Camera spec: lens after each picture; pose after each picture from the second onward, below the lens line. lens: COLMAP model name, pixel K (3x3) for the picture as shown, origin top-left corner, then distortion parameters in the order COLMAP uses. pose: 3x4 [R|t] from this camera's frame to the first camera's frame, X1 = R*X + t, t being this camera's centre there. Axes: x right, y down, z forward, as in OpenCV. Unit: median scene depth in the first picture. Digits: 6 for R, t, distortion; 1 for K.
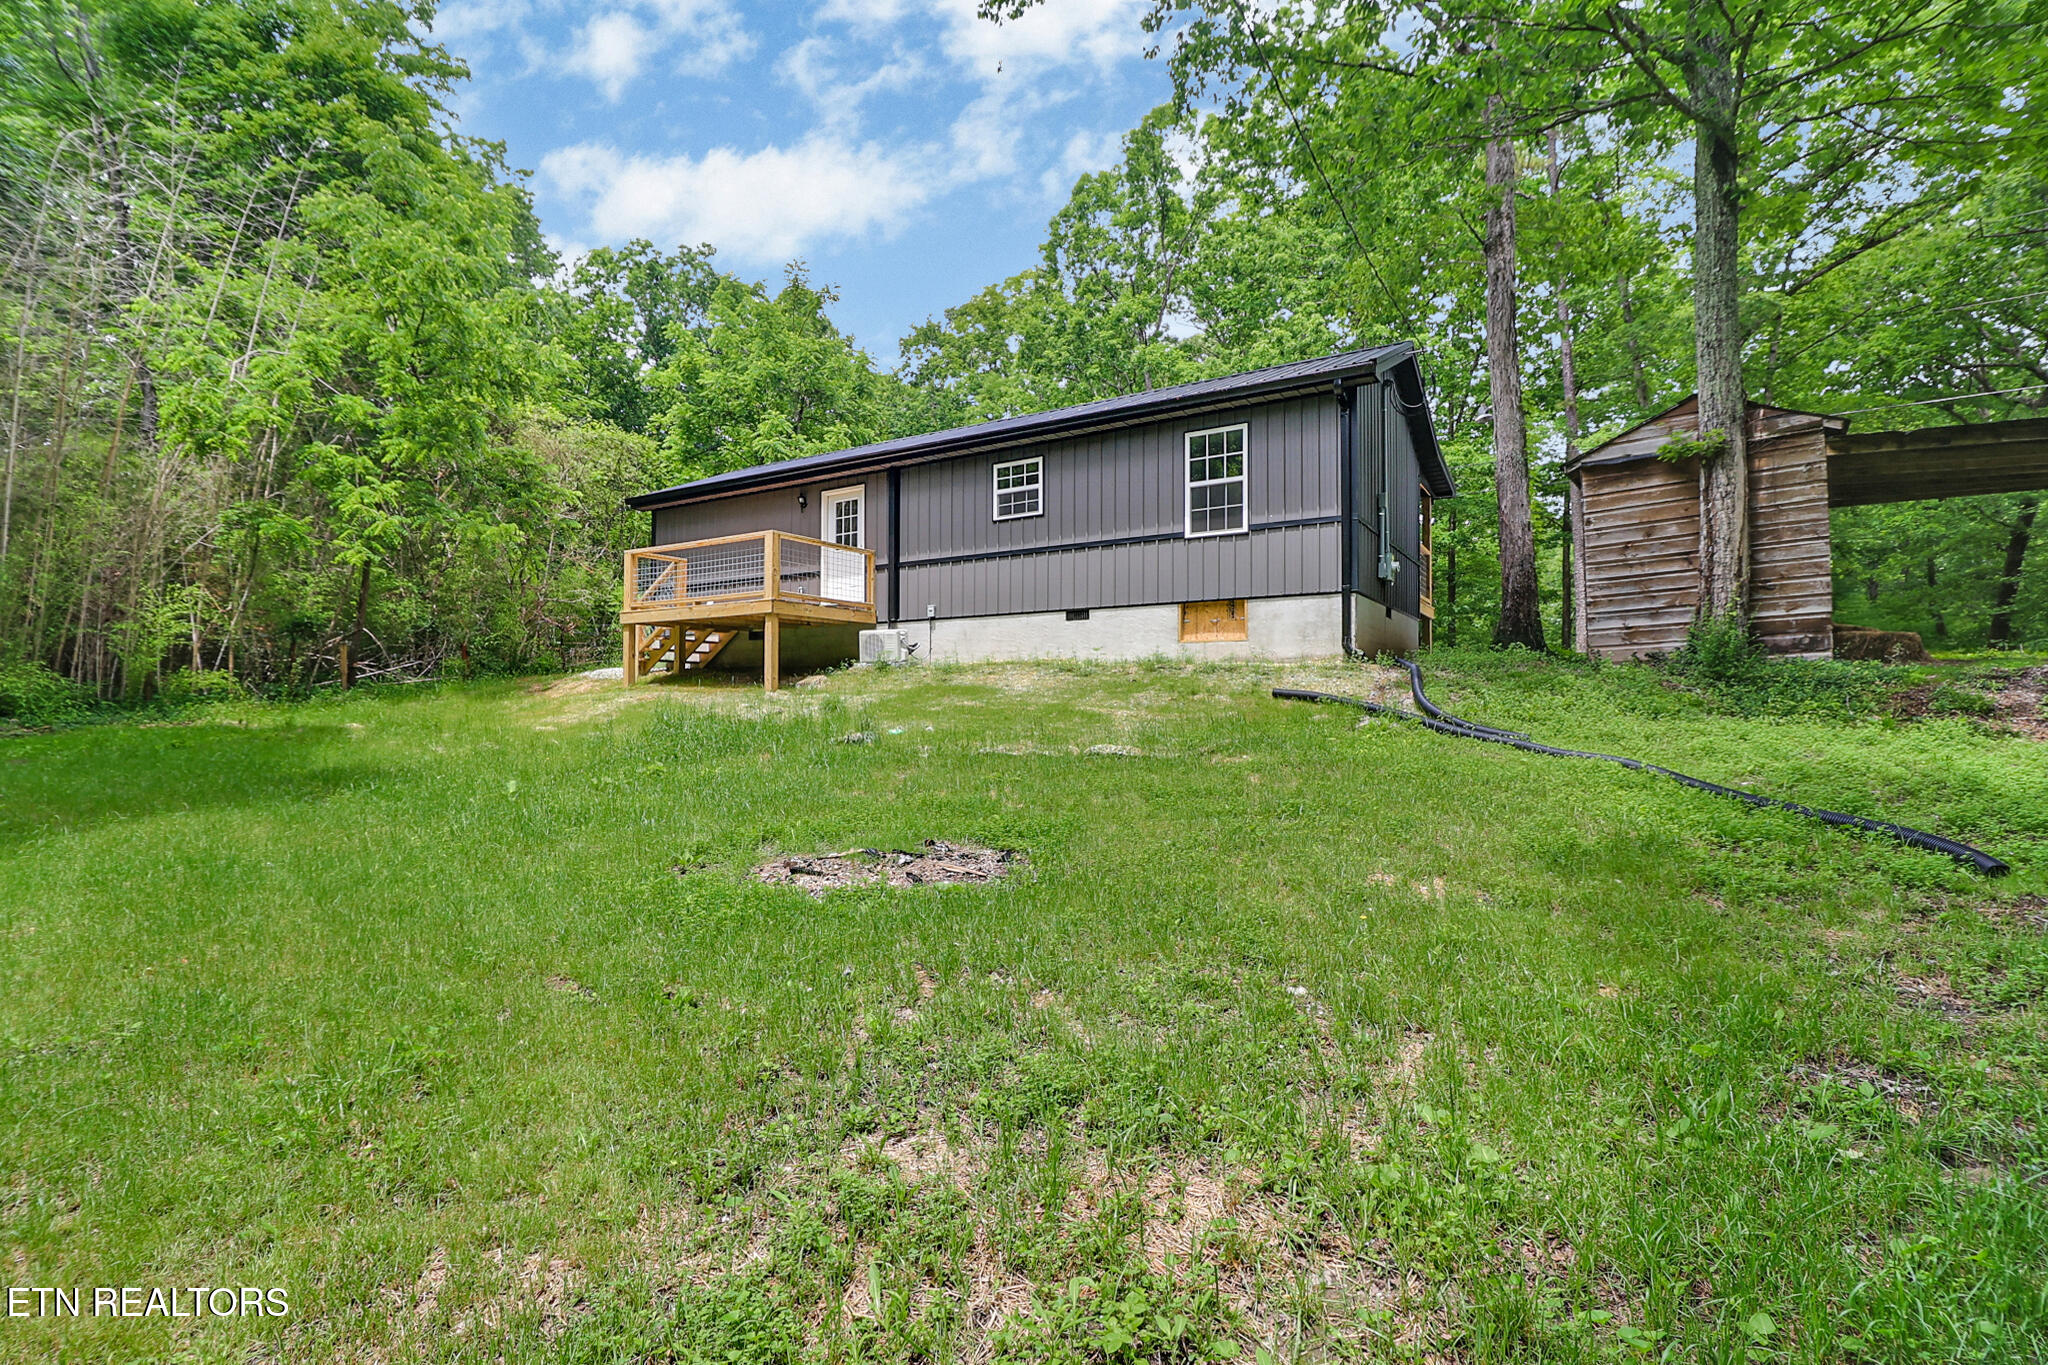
lens RADIAL K [[968.0, 0, 1024.4], [0, 968.0, 676.6], [0, 0, 1]] dist [0.002442, 0.000070]
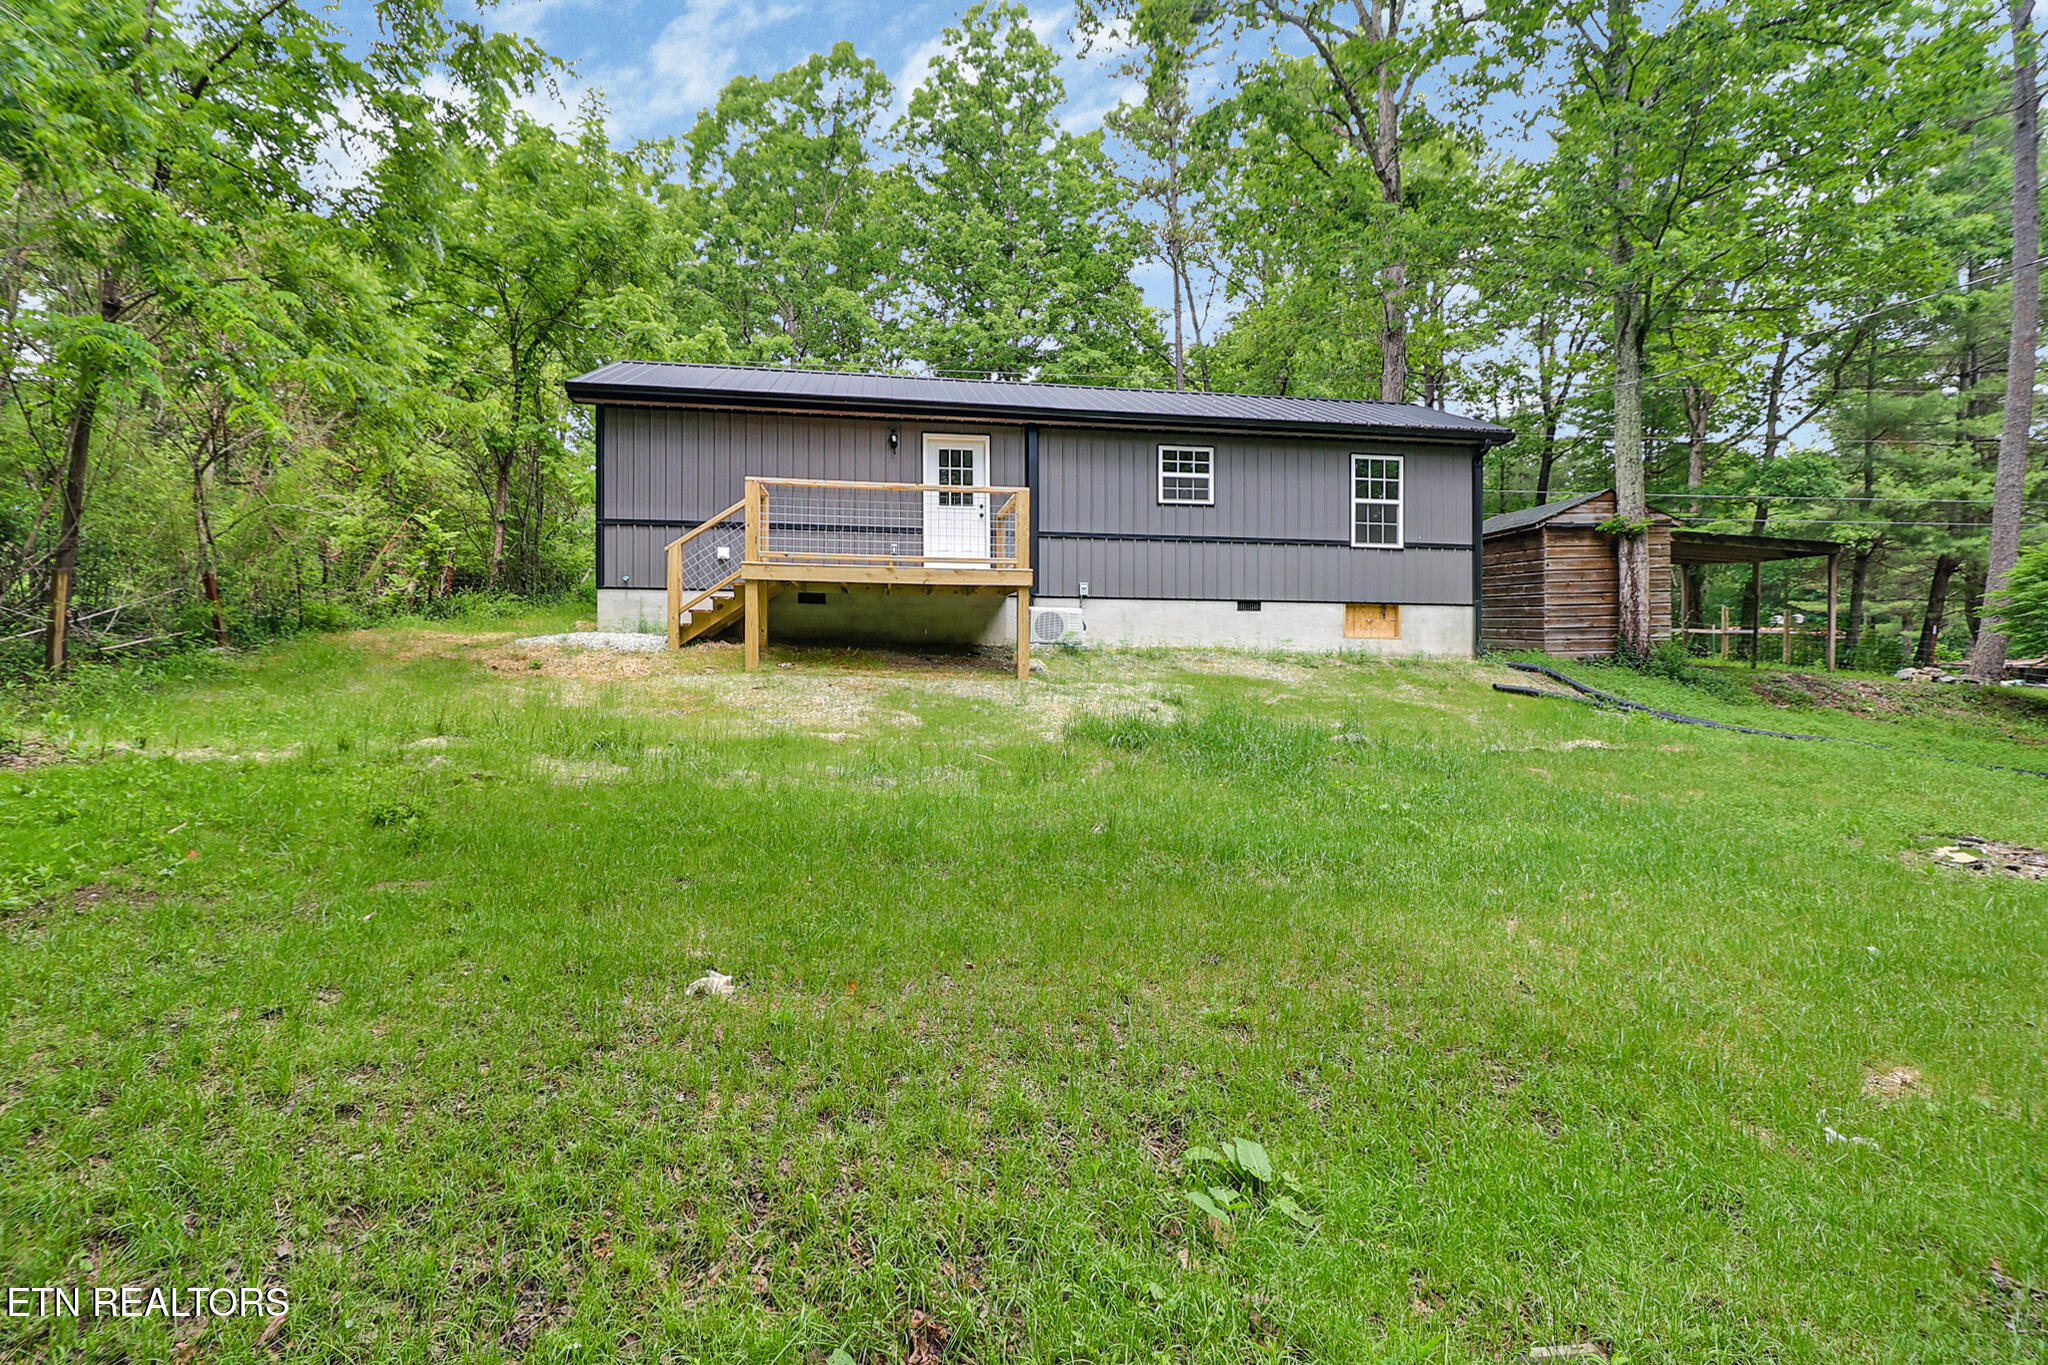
lens RADIAL K [[968.0, 0, 1024.5], [0, 968.0, 674.7], [0, 0, 1]] dist [0.002442, 0.000070]
pose [[0.756724, 0.001297, 0.653733, -0.834297], [-0.036173, 0.998549, 0.039890, -0.021561], [-0.652733, -0.053833, 0.755673, 0.356174]]
